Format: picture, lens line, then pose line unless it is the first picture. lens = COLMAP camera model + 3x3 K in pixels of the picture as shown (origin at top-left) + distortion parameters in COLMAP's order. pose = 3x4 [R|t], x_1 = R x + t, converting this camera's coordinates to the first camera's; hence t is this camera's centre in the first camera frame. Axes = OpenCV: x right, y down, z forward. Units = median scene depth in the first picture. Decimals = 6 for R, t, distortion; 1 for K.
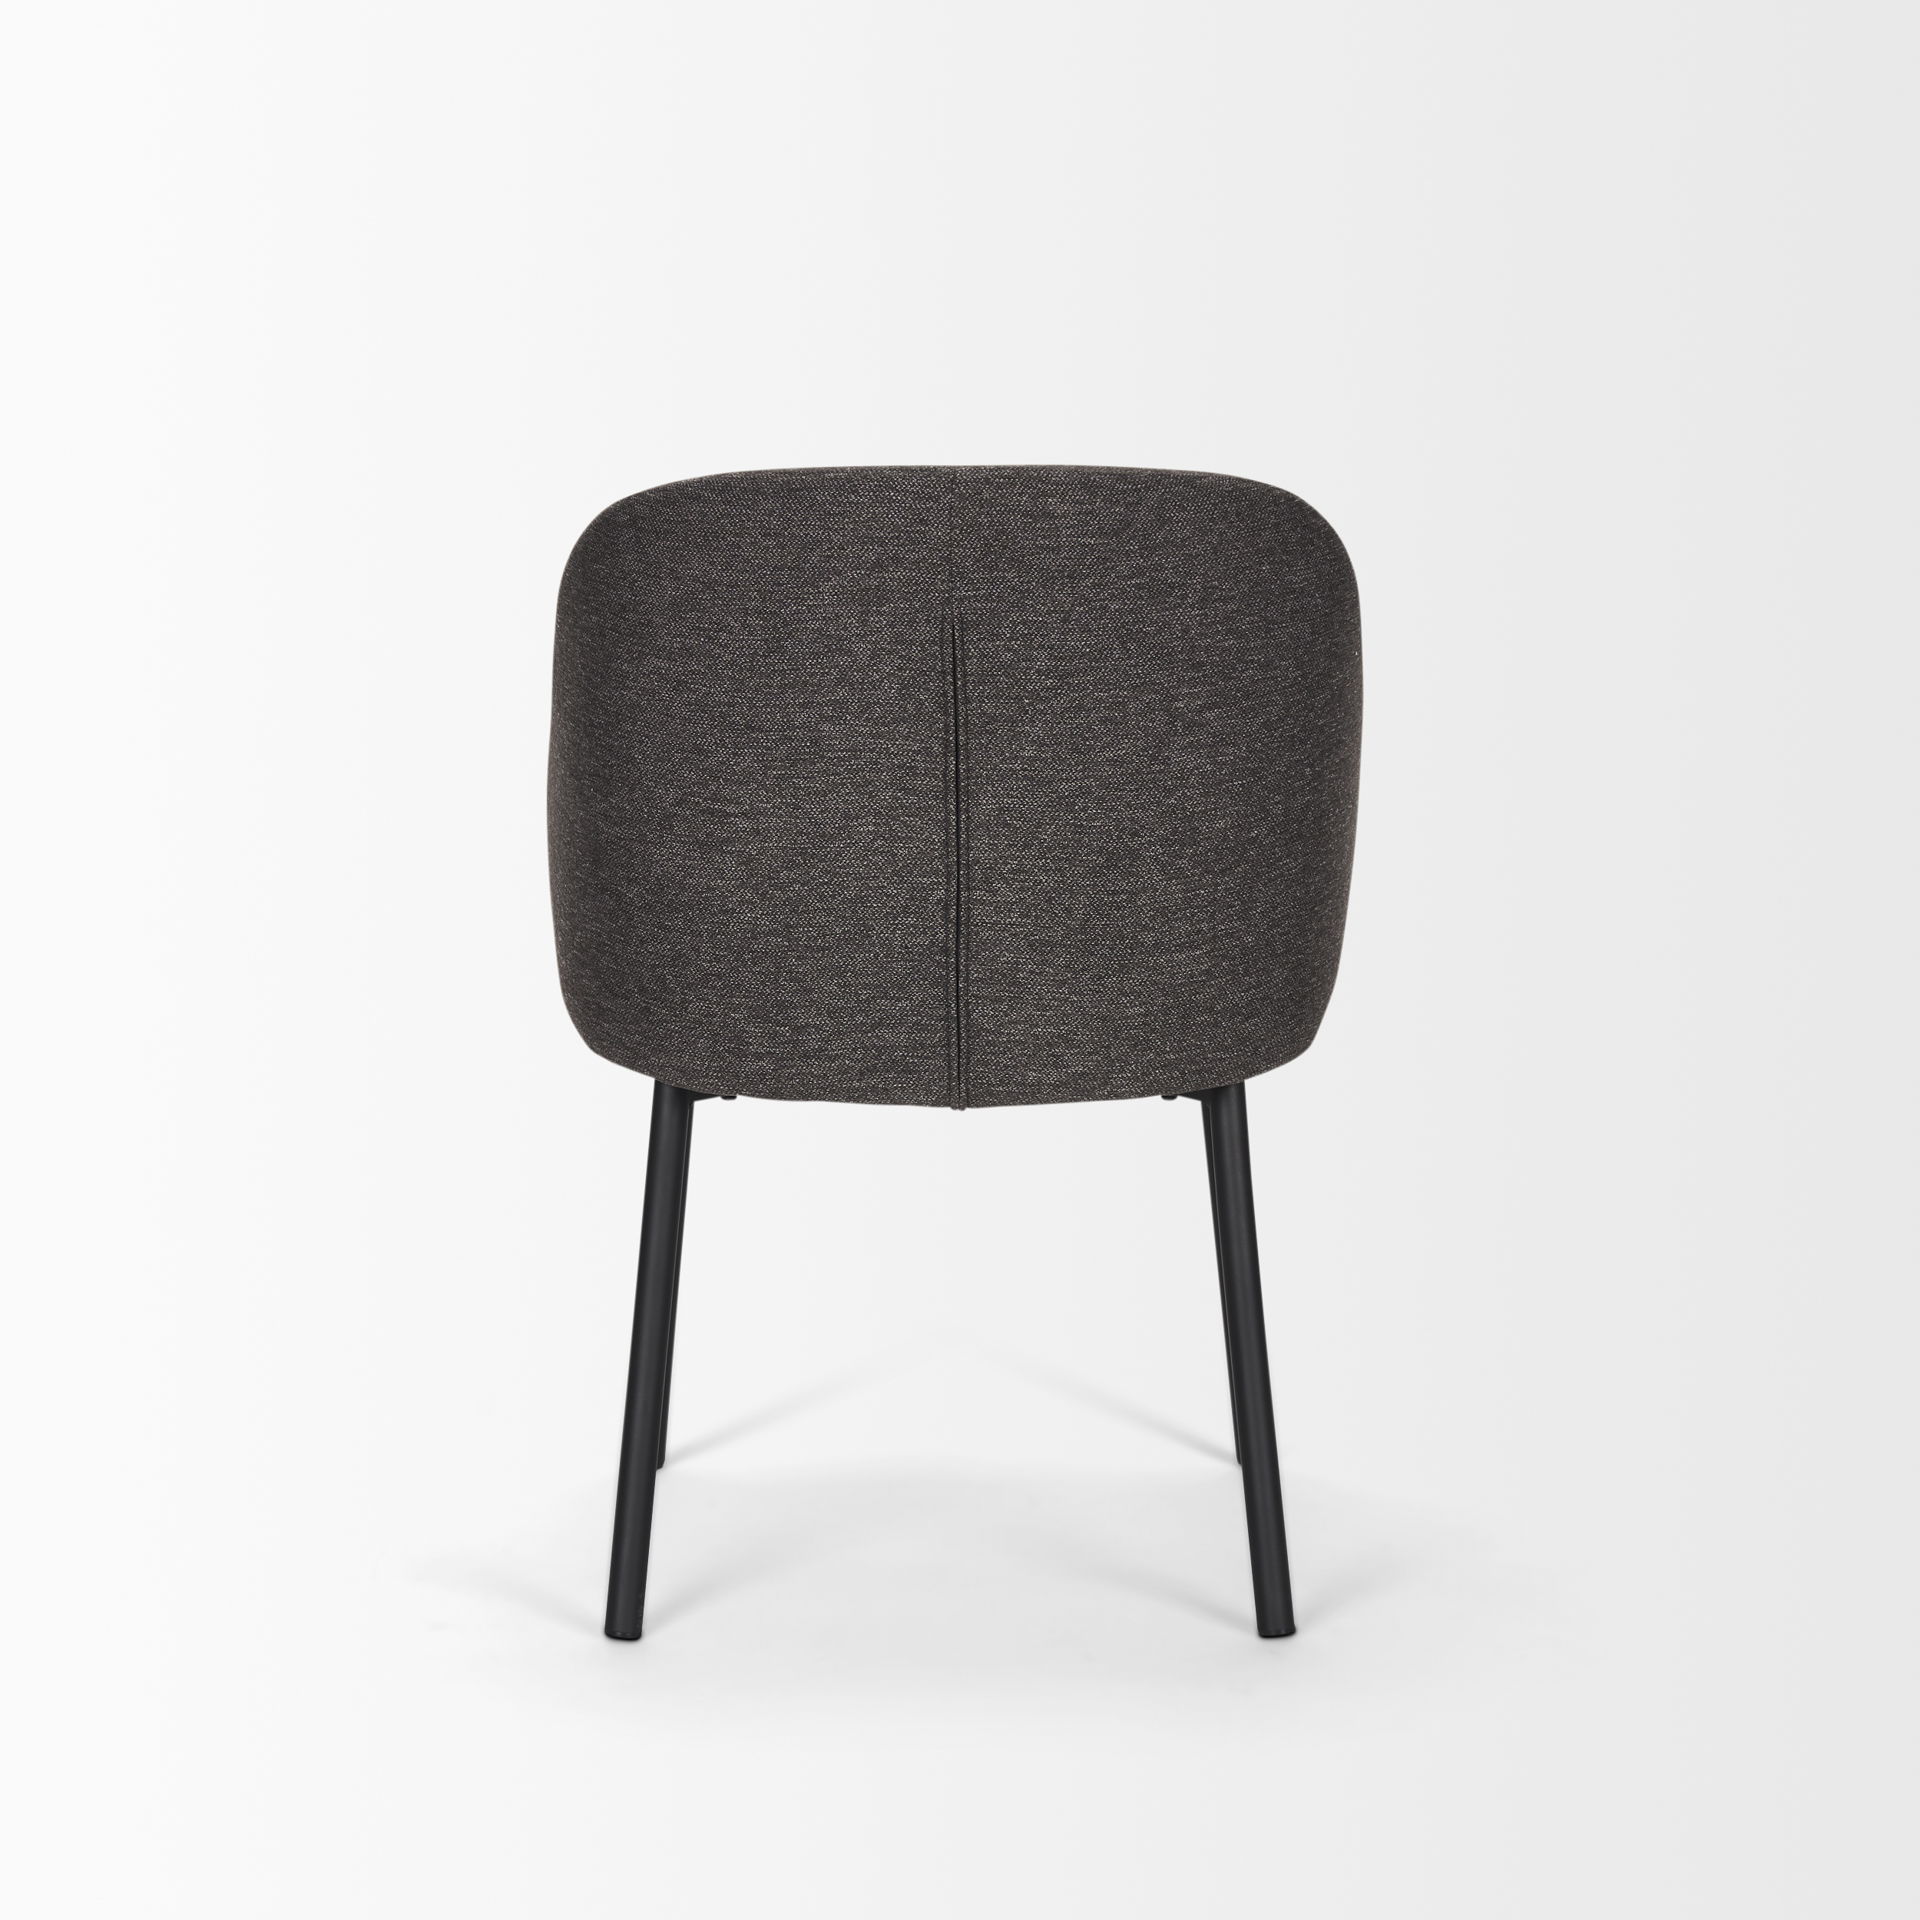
lens RADIAL K [[5555.8, 0, 959.7], [0, 5555.8, 961.2], [0, 0, 1]] dist [0.002106, 0.000000]
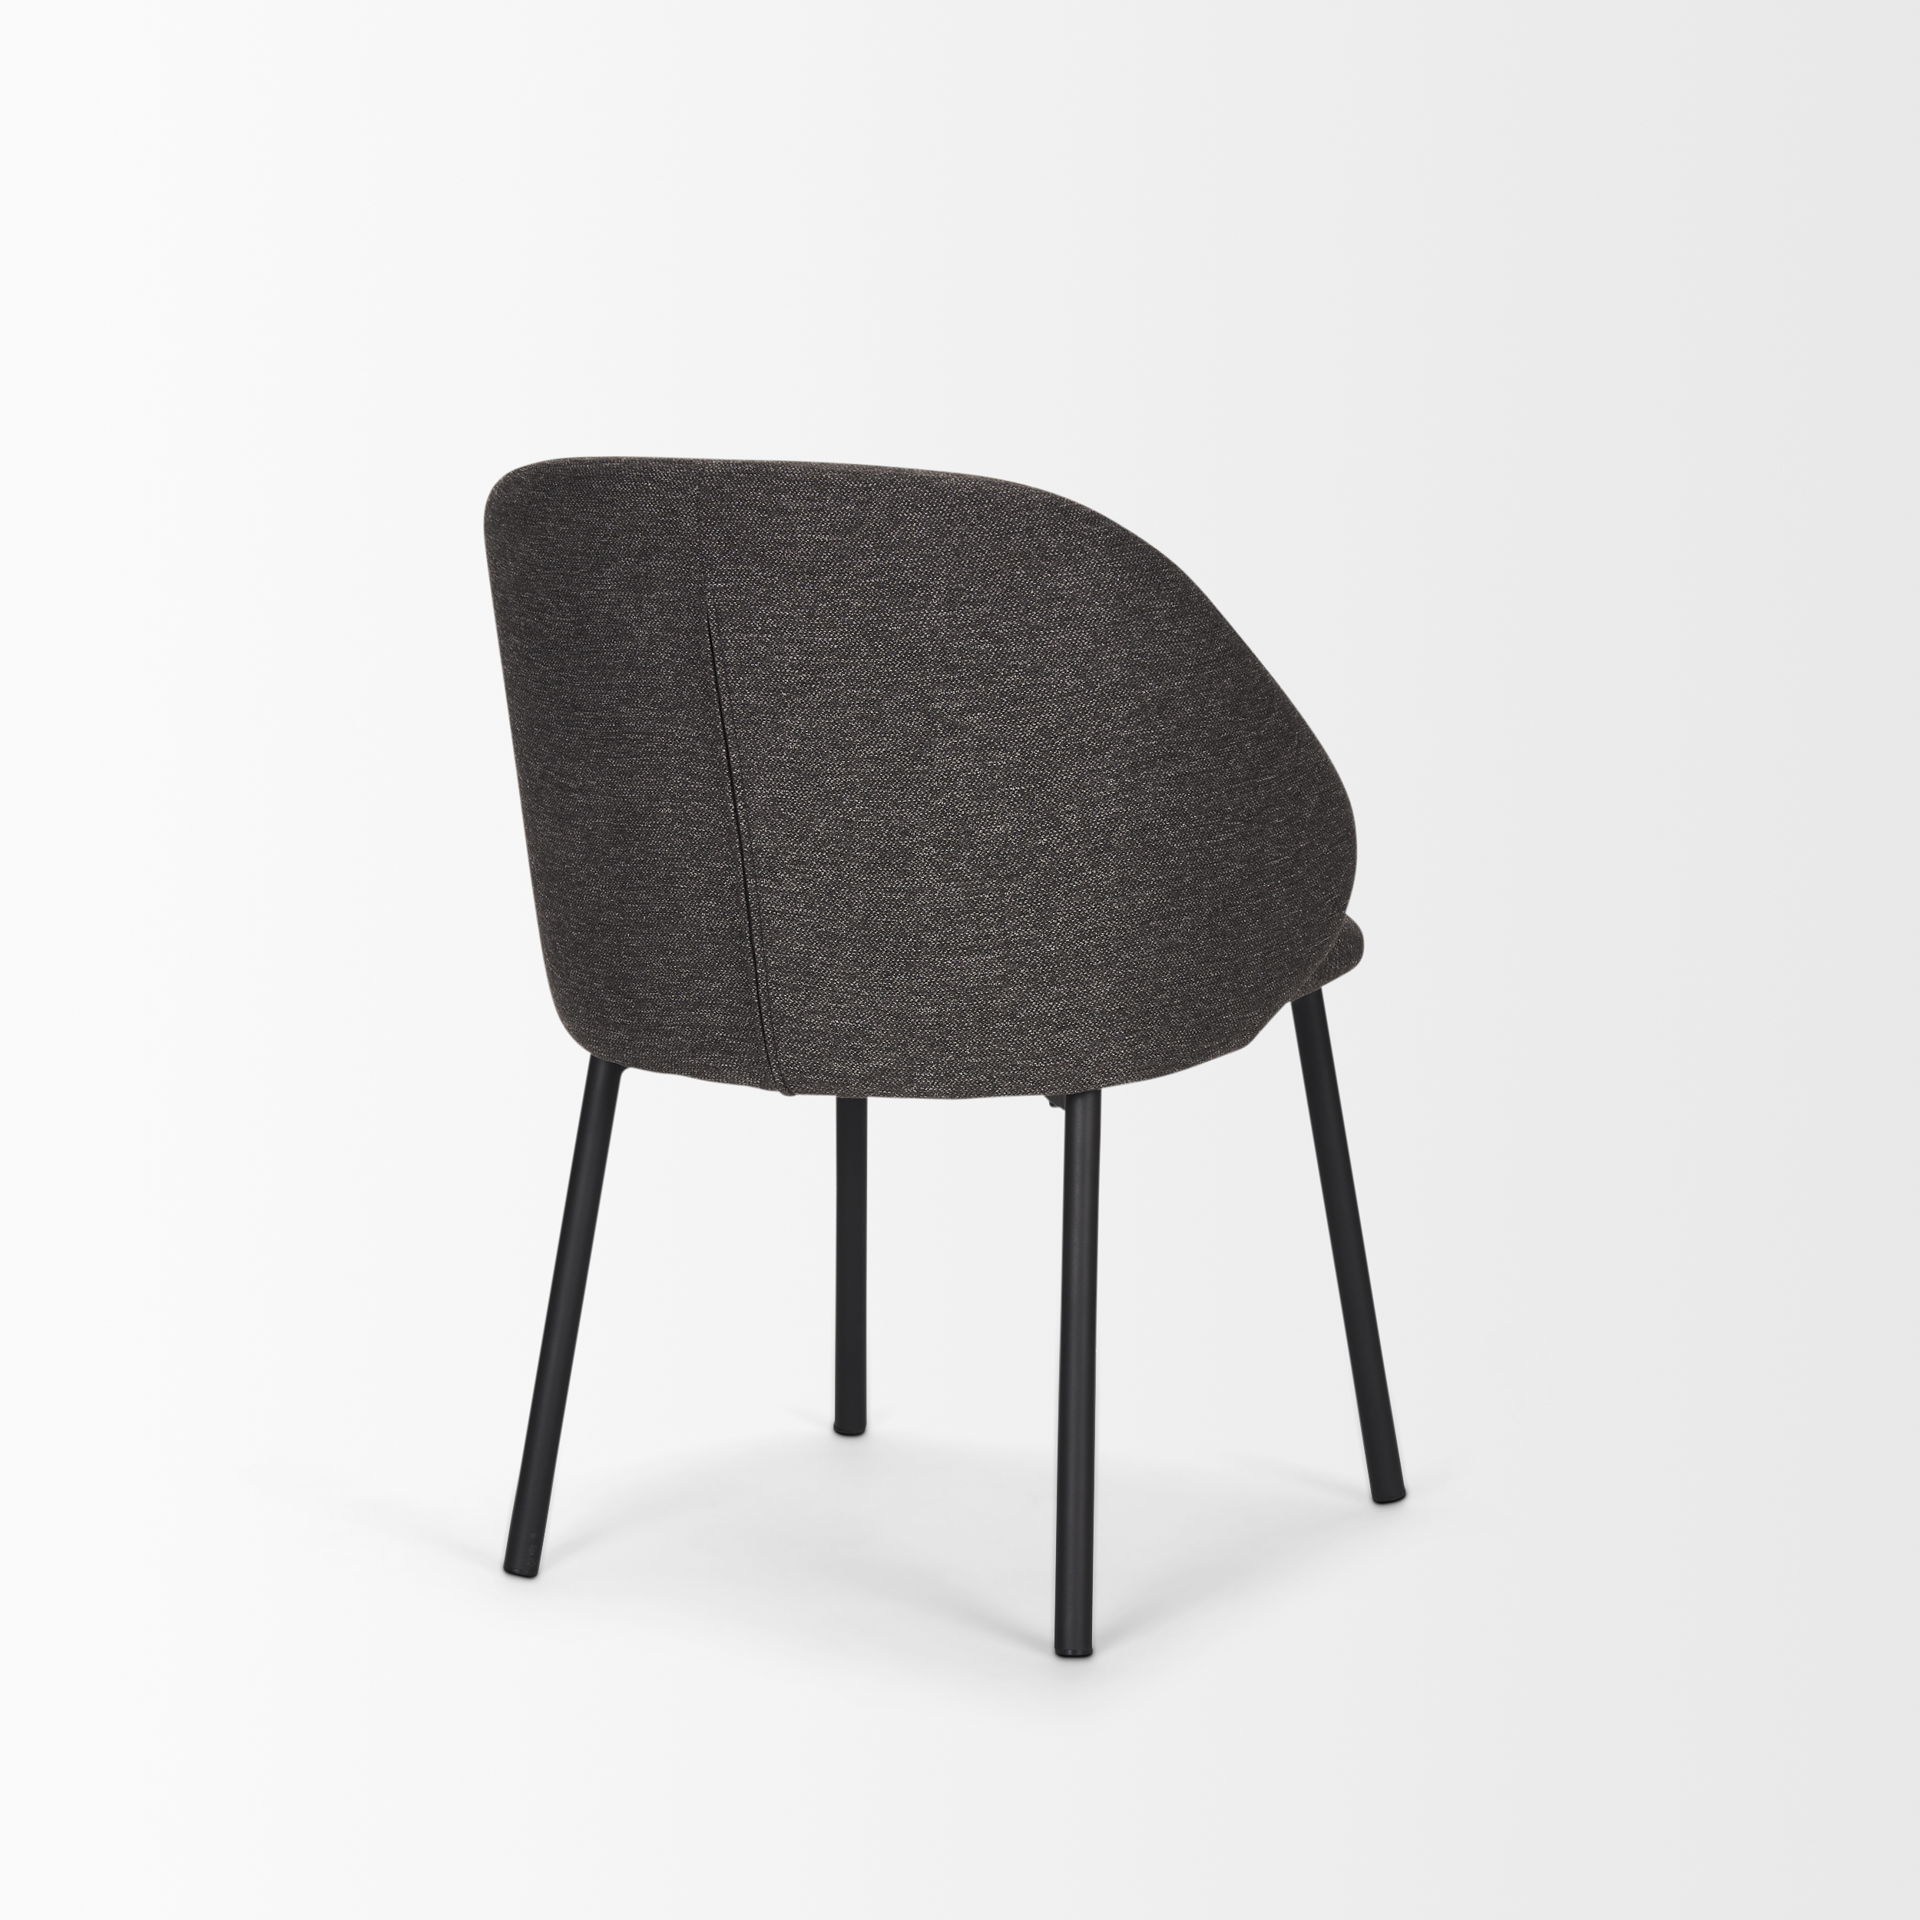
lens RADIAL K [[5555.8, 0, 961.7], [0, 5555.8, 959.8], [0, 0, 1]] dist [0.002106, 0.000000]
pose [[0.874435, 0.074283, -0.479421, 0.522827], [-0.073395, 0.997090, 0.020624, -0.021550], [0.479558, 0.017153, 0.877343, 0.127415]]
